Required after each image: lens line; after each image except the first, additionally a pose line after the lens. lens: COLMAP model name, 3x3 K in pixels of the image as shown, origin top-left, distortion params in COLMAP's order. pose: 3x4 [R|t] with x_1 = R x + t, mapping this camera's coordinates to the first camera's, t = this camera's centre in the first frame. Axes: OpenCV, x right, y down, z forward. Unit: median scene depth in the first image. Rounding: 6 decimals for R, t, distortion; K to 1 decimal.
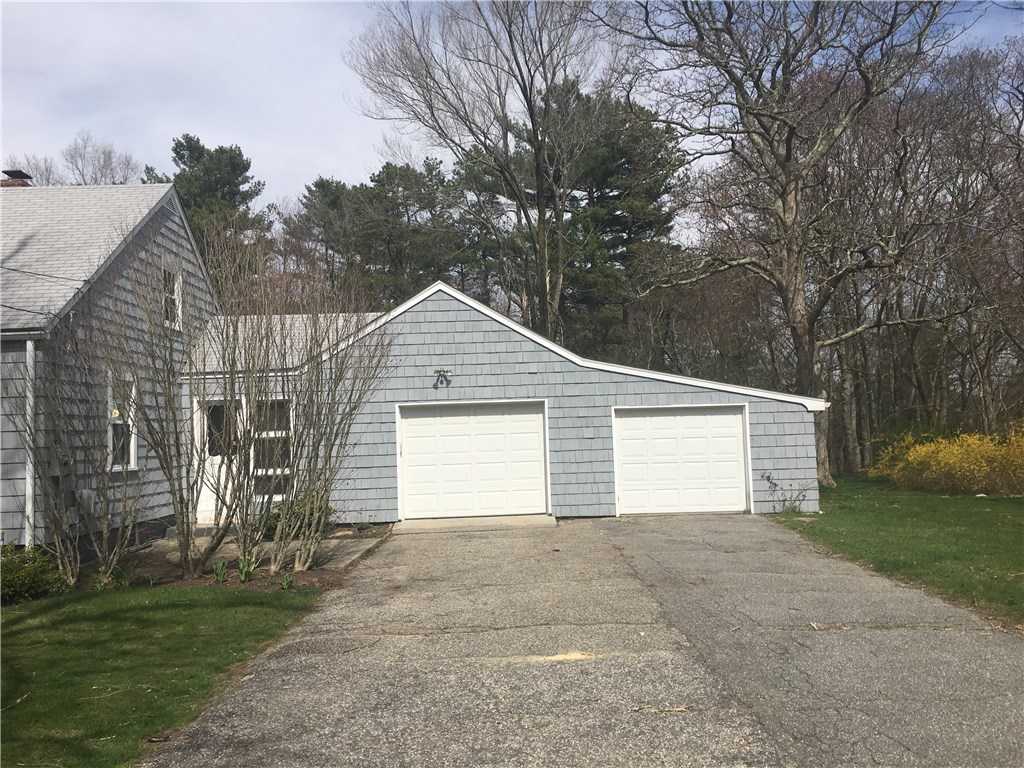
lens RADIAL K [[871.9, 0, 517.8], [0, 871.9, 382.6], [0, 0, 1]] dist [0.076562, -0.098161]
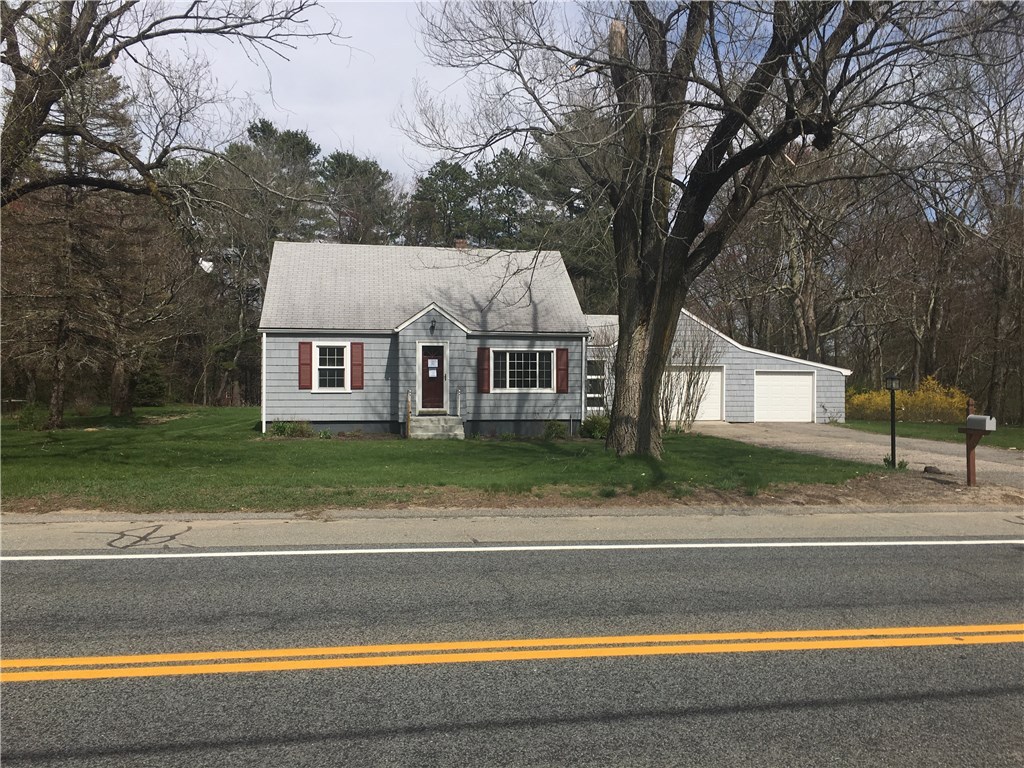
lens RADIAL K [[871.9, 0, 517.8], [0, 871.9, 382.6], [0, 0, 1]] dist [0.076562, -0.098161]
pose [[0.987951, 0.035241, 0.150704, -0.953439], [-0.044700, 0.997207, 0.059842, -0.052102], [-0.148175, -0.065857, 0.986766, -1.214905]]
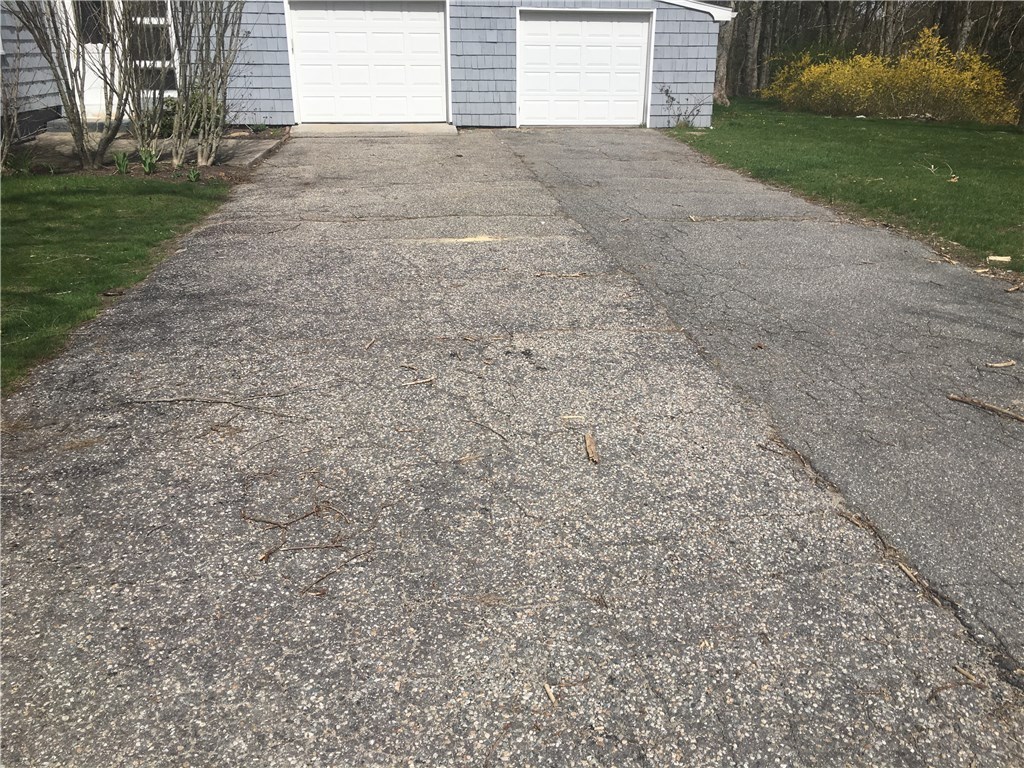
lens RADIAL K [[871.9, 0, 517.8], [0, 871.9, 382.6], [0, 0, 1]] dist [0.076562, -0.098161]
pose [[0.992368, -0.005701, 0.123180, -0.015038], [-0.045355, 0.912036, 0.407594, 0.011438], [-0.114668, -0.410070, 0.904817, -0.045255]]
